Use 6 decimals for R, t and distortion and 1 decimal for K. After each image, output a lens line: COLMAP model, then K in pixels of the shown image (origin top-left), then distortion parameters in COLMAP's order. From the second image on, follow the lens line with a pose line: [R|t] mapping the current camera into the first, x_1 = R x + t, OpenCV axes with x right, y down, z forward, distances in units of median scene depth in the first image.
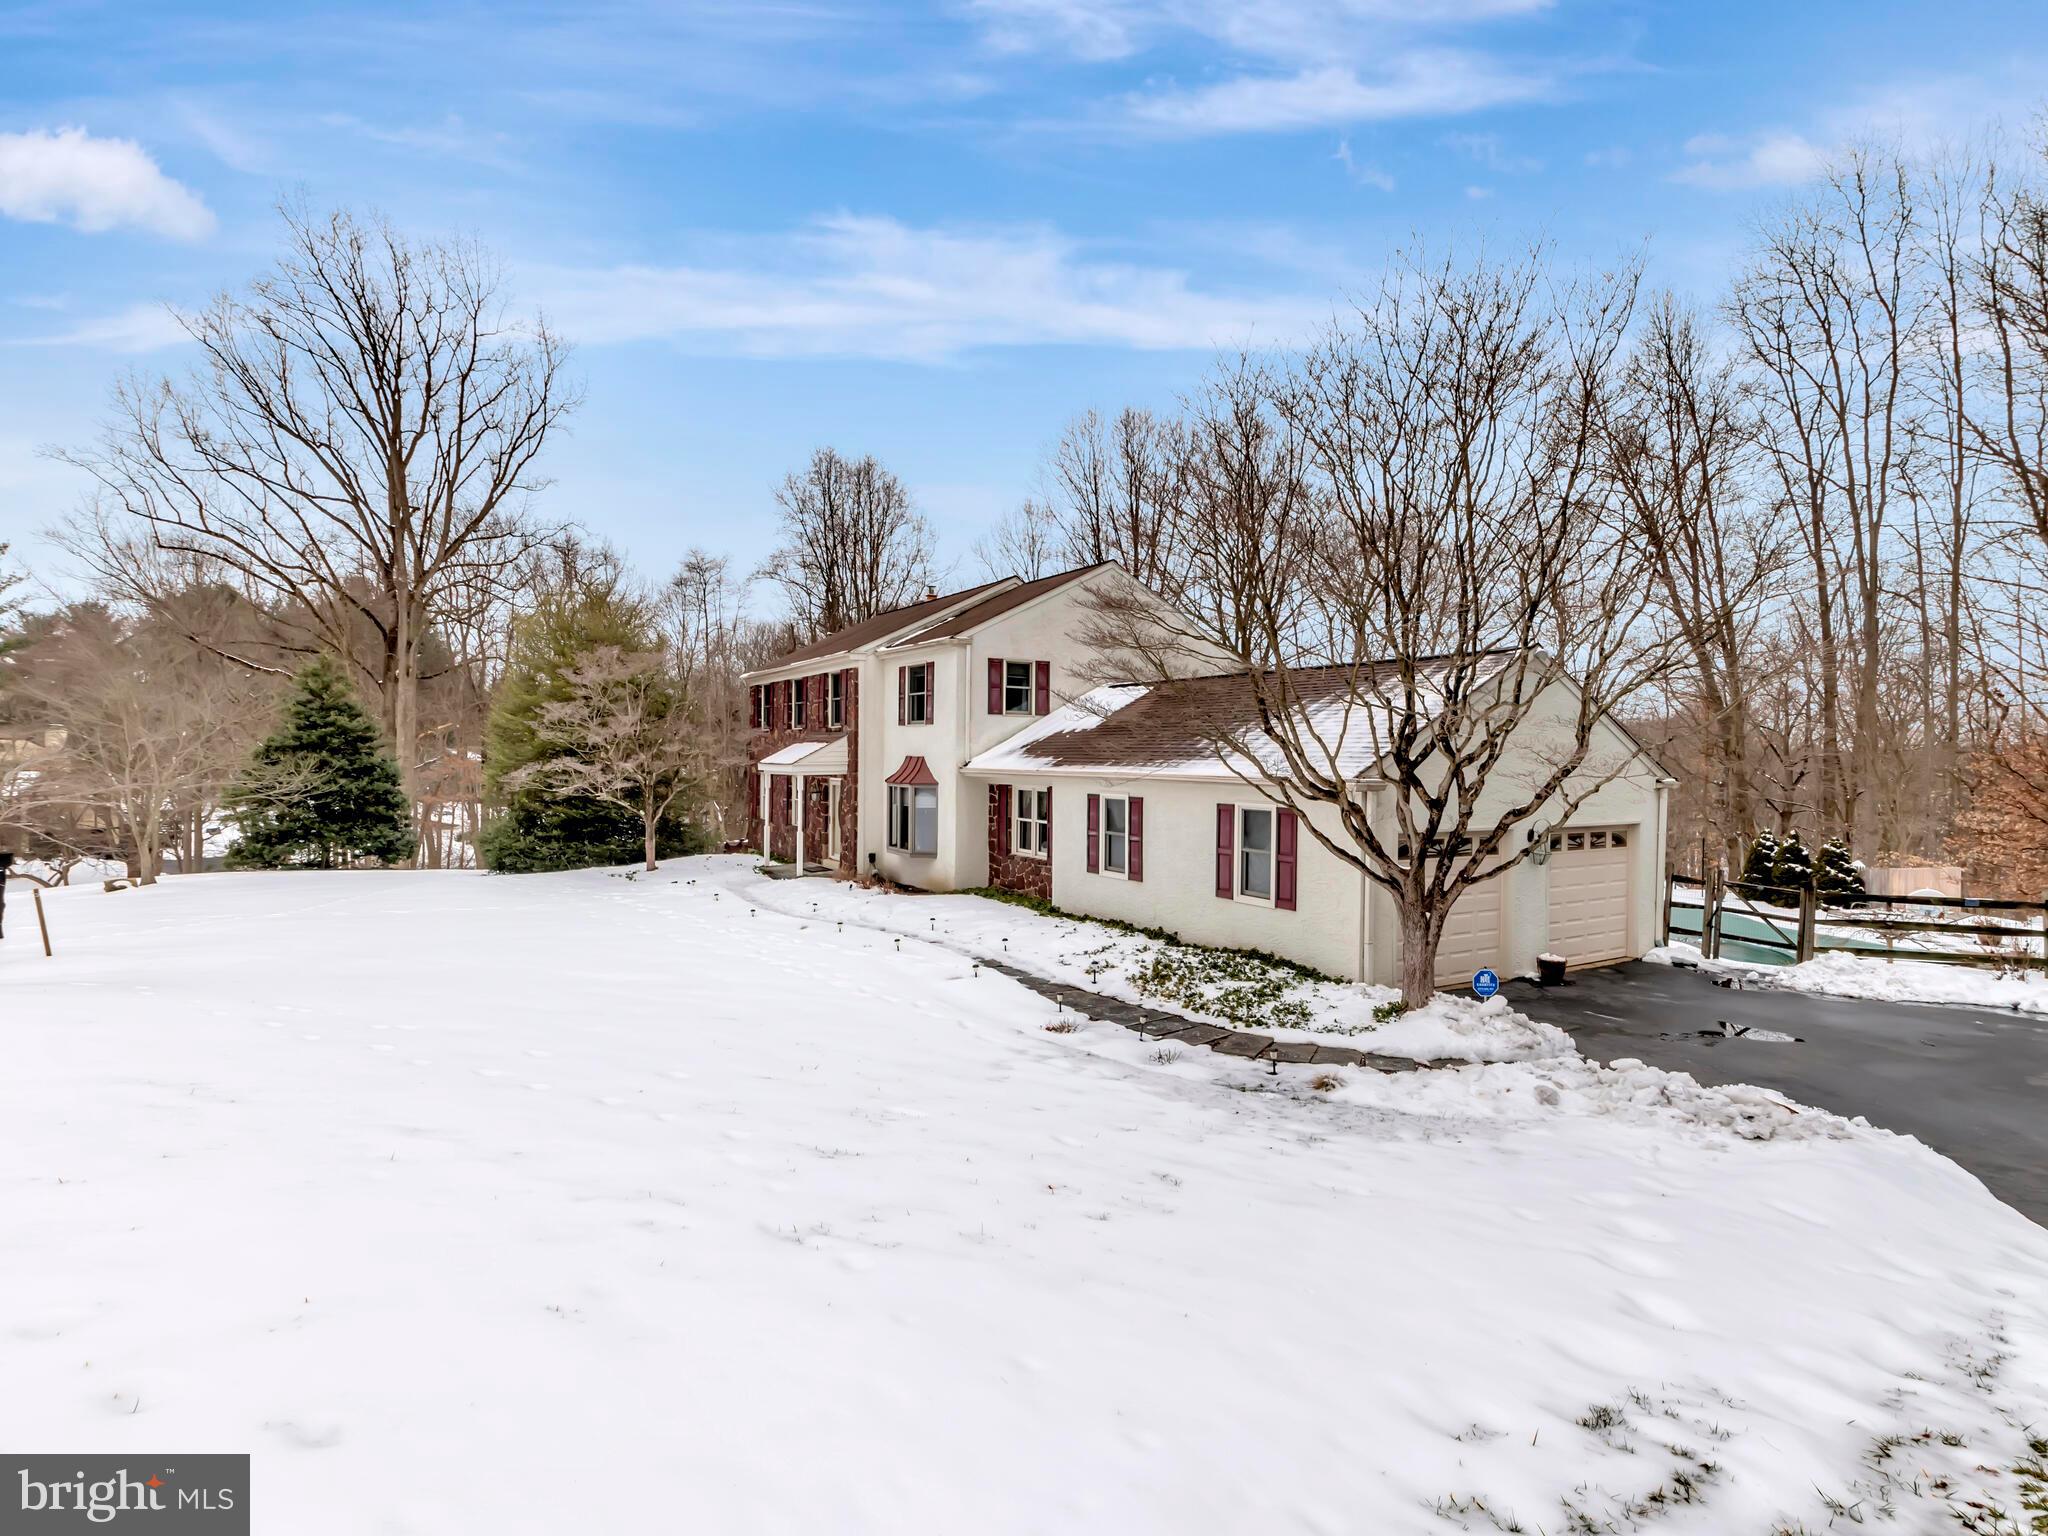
lens RADIAL K [[1057.7, 0, 1024.0], [0, 1057.7, 768.0], [0, 0, 1]] dist [0.000546, -0.000205]
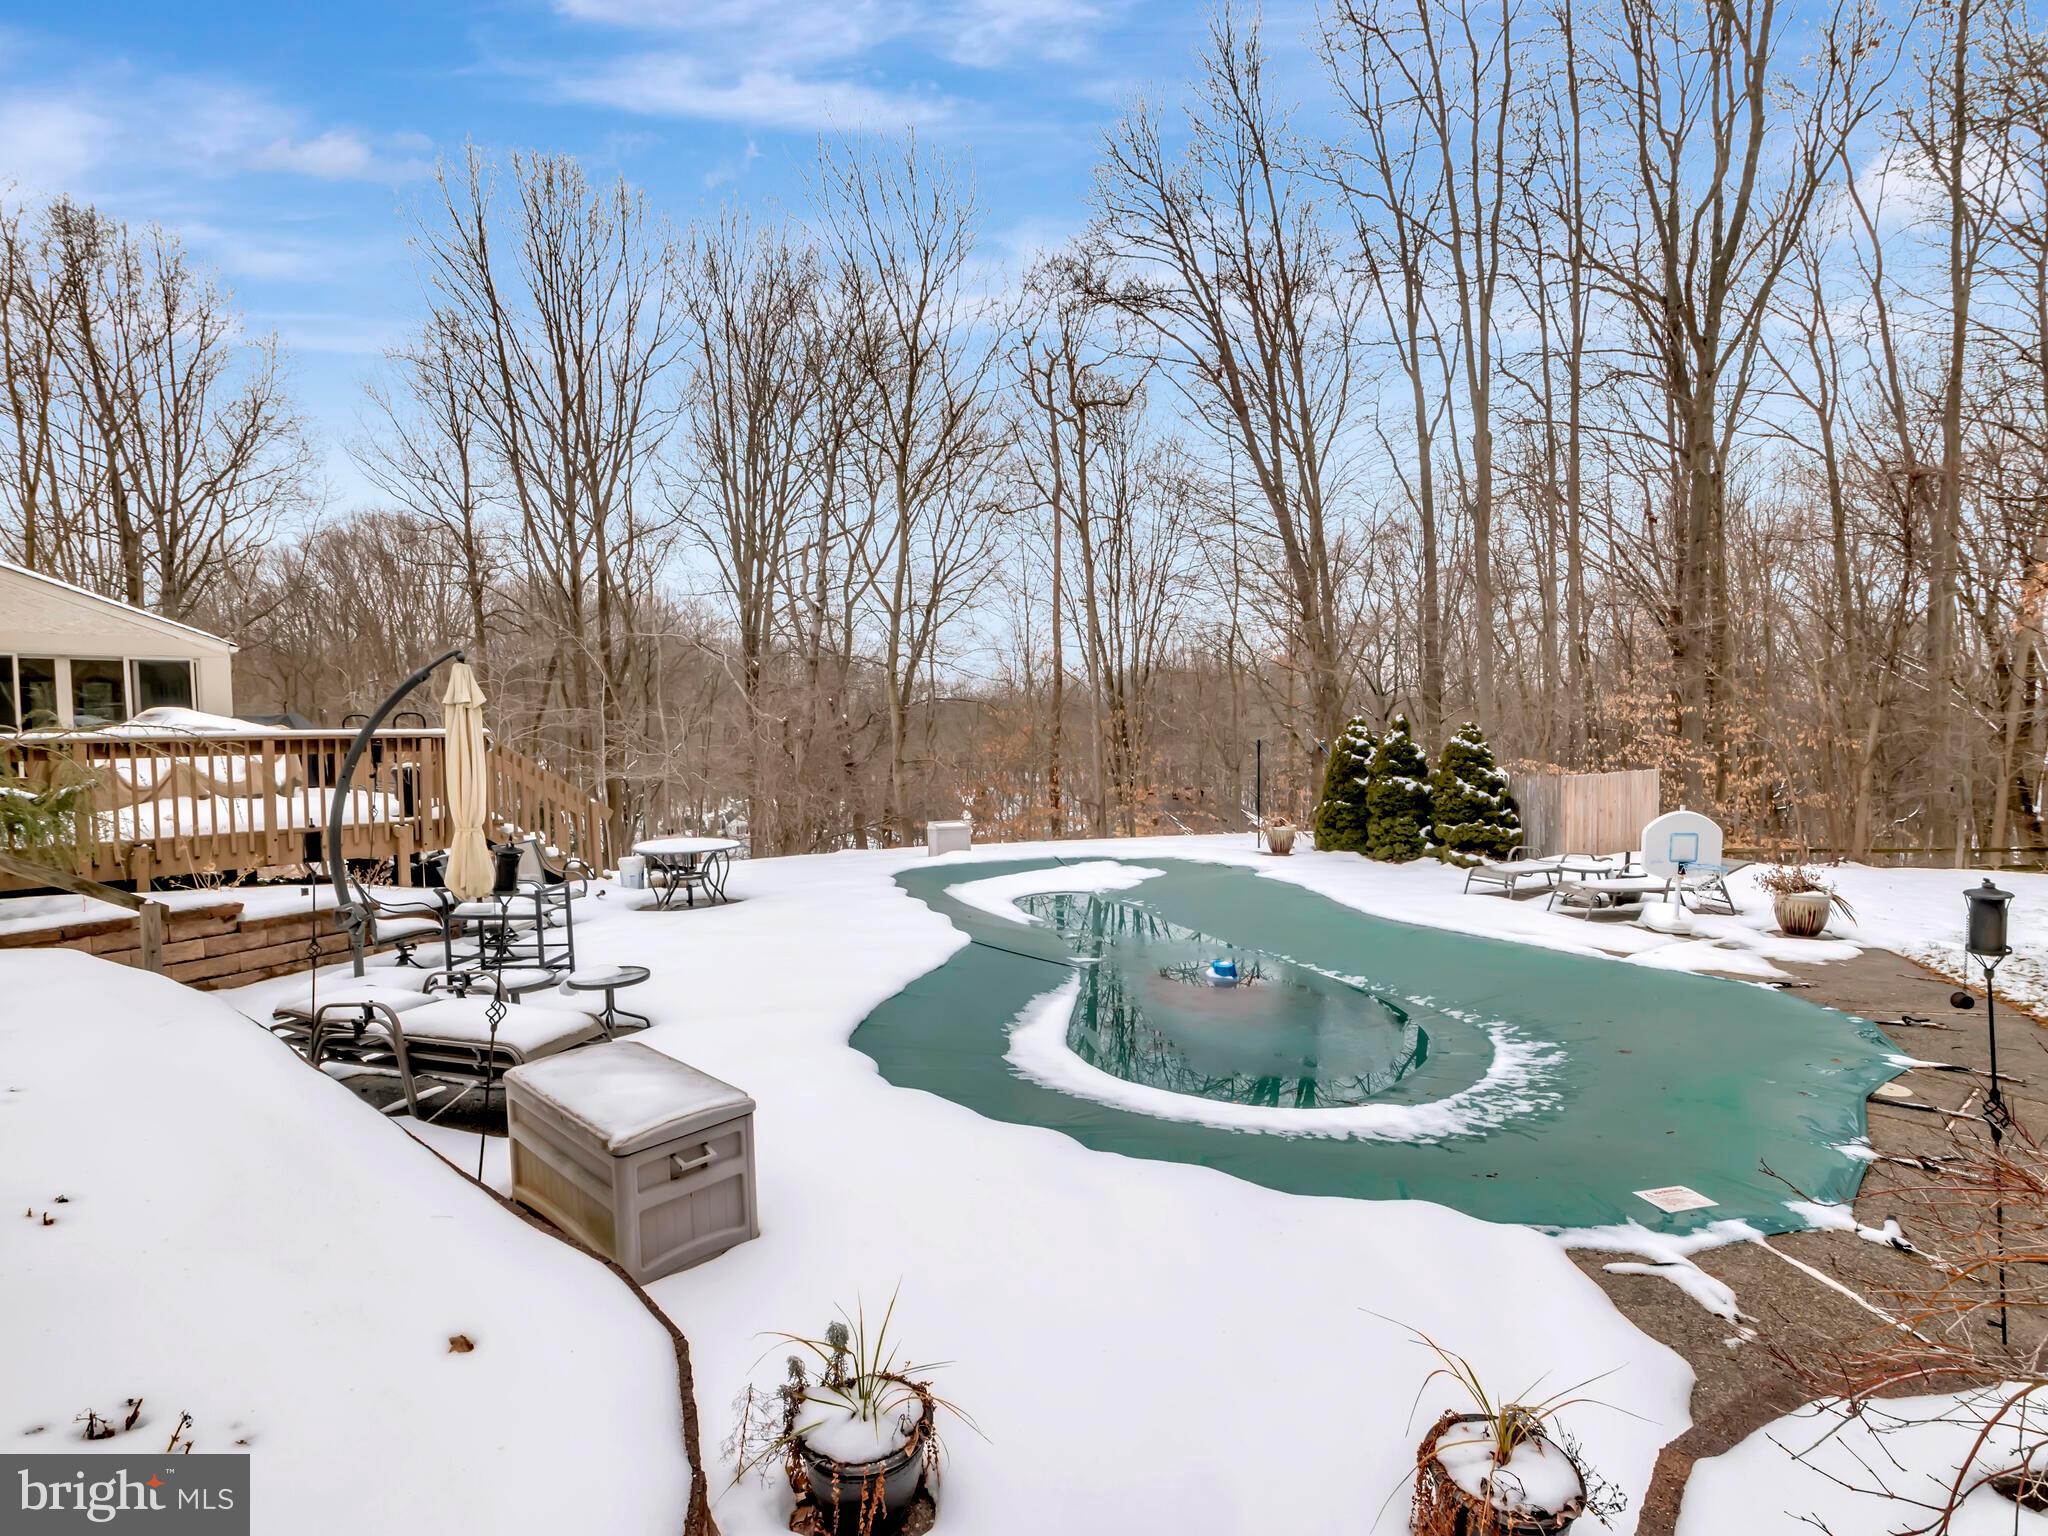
lens RADIAL K [[1057.7, 0, 1024.0], [0, 1057.7, 768.0], [0, 0, 1]] dist [0.000546, -0.000205]
pose [[0.955482, -0.042616, 0.291956, 0.393772], [0.032544, 0.998698, 0.039271, 0.058975], [-0.293250, -0.028021, 0.955625, 0.551348]]
